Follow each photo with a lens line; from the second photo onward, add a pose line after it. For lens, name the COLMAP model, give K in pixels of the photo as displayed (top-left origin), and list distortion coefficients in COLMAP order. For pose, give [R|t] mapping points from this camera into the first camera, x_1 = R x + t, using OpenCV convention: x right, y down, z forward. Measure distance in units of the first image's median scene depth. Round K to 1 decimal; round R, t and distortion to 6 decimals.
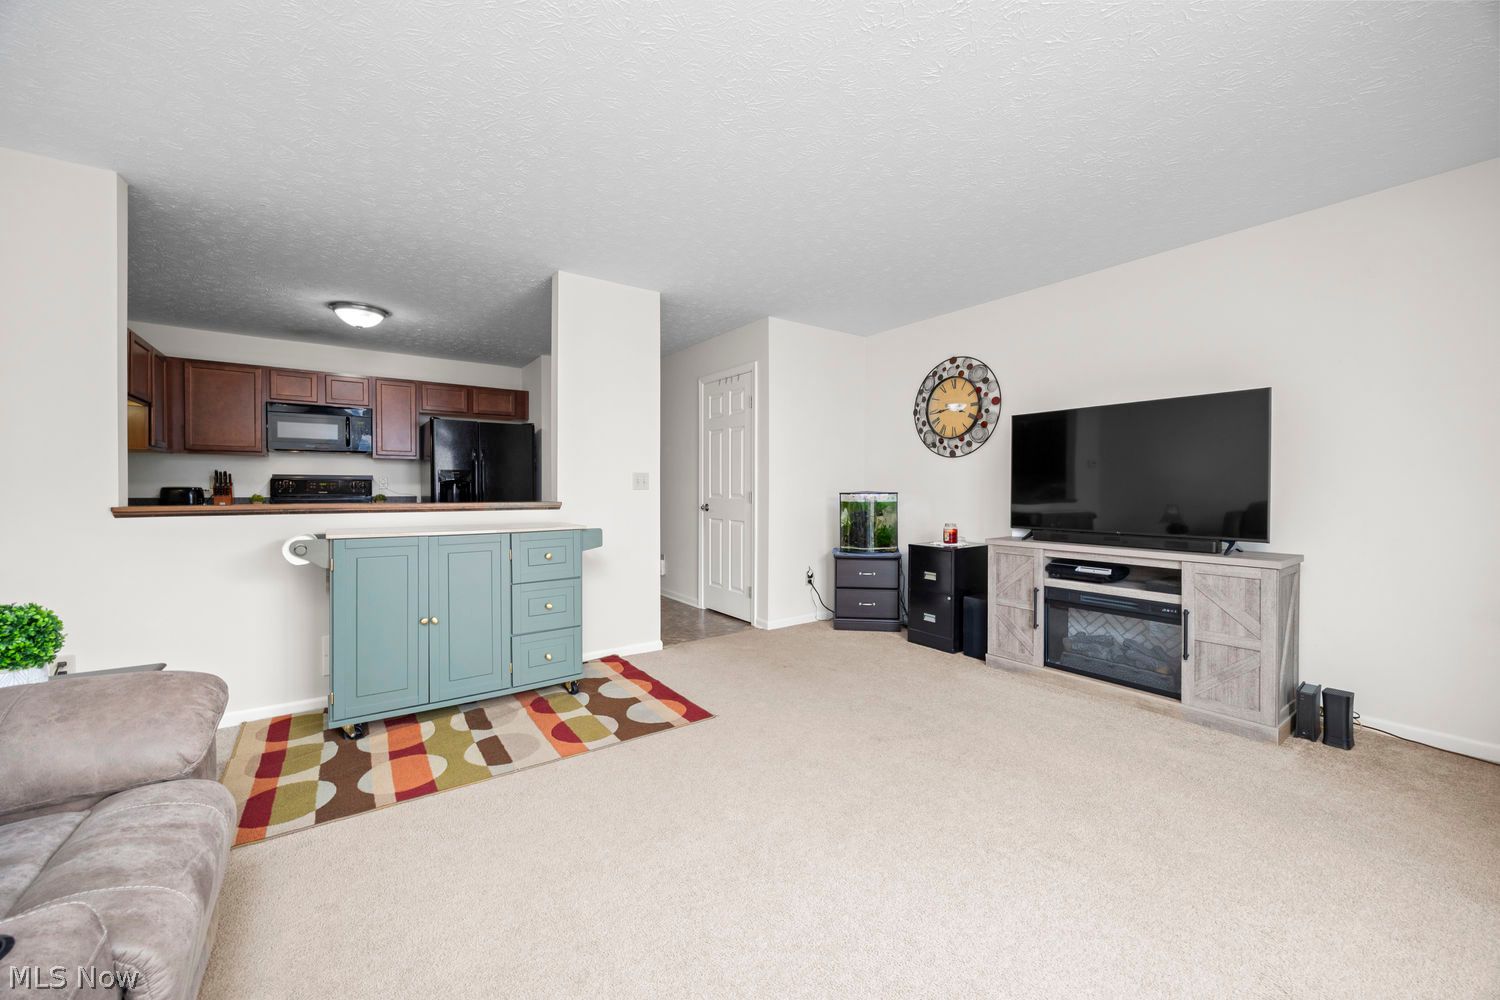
lens RADIAL K [[568.7, 0, 736.8], [0, 568.7, 497.5], [0, 0, 1]] dist [0.000106, 0.000093]
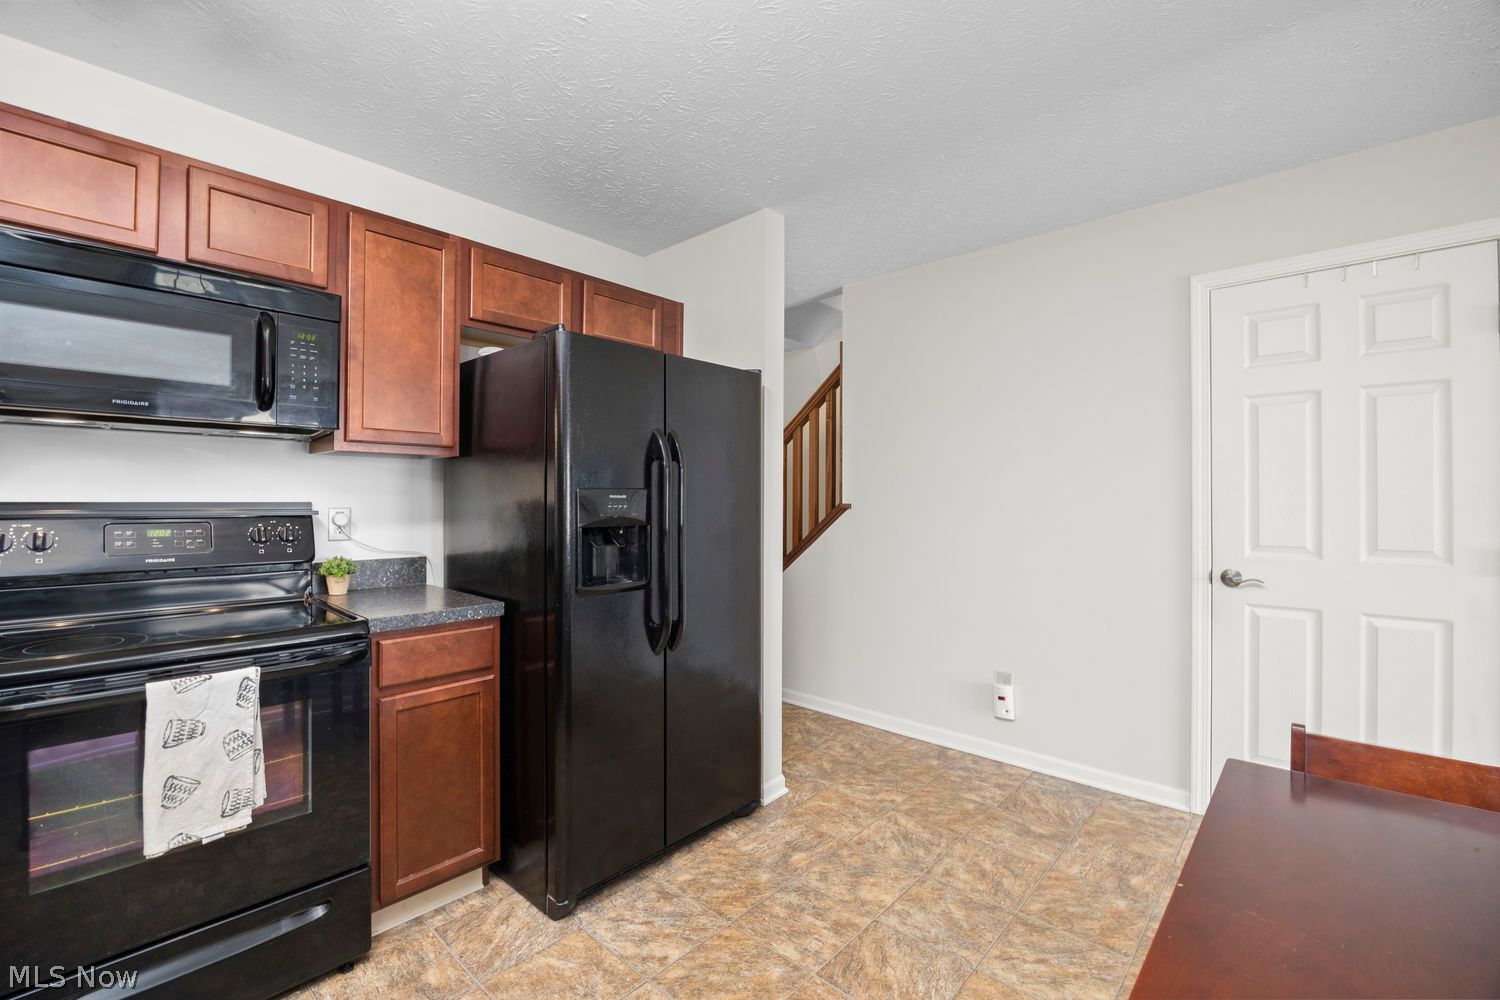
lens RADIAL K [[643.7, 0, 755.9], [0, 643.7, 489.8], [0, 0, 1]] dist [-0.016082, 0.002504]
pose [[0.975066, -0.001403, 0.221909, -0.803376], [0.009051, 0.999399, -0.033451, -0.054260], [-0.221729, 0.034625, 0.974493, 0.988526]]
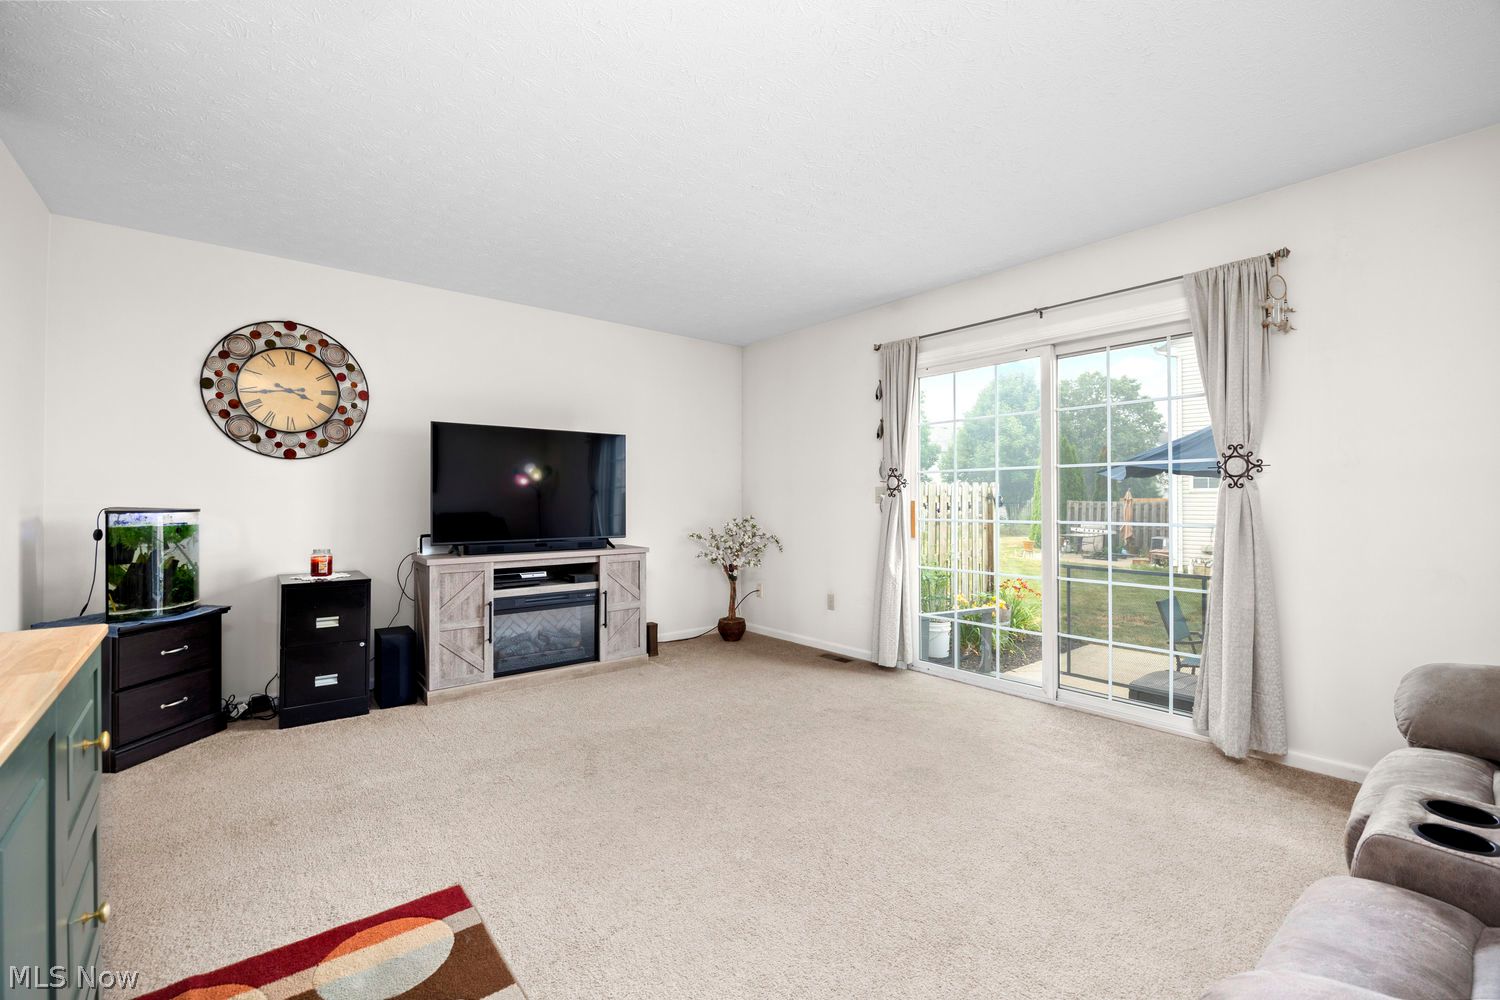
lens RADIAL K [[626.8, 0, 757.2], [0, 626.8, 494.9], [0, 0, 1]] dist [-0.016912, 0.002793]
pose [[-0.078440, 0.003174, 0.996914, -0.541500], [0.014391, 0.999894, -0.002051, -0.017441], [-0.996815, 0.014186, -0.078477, 0.558518]]
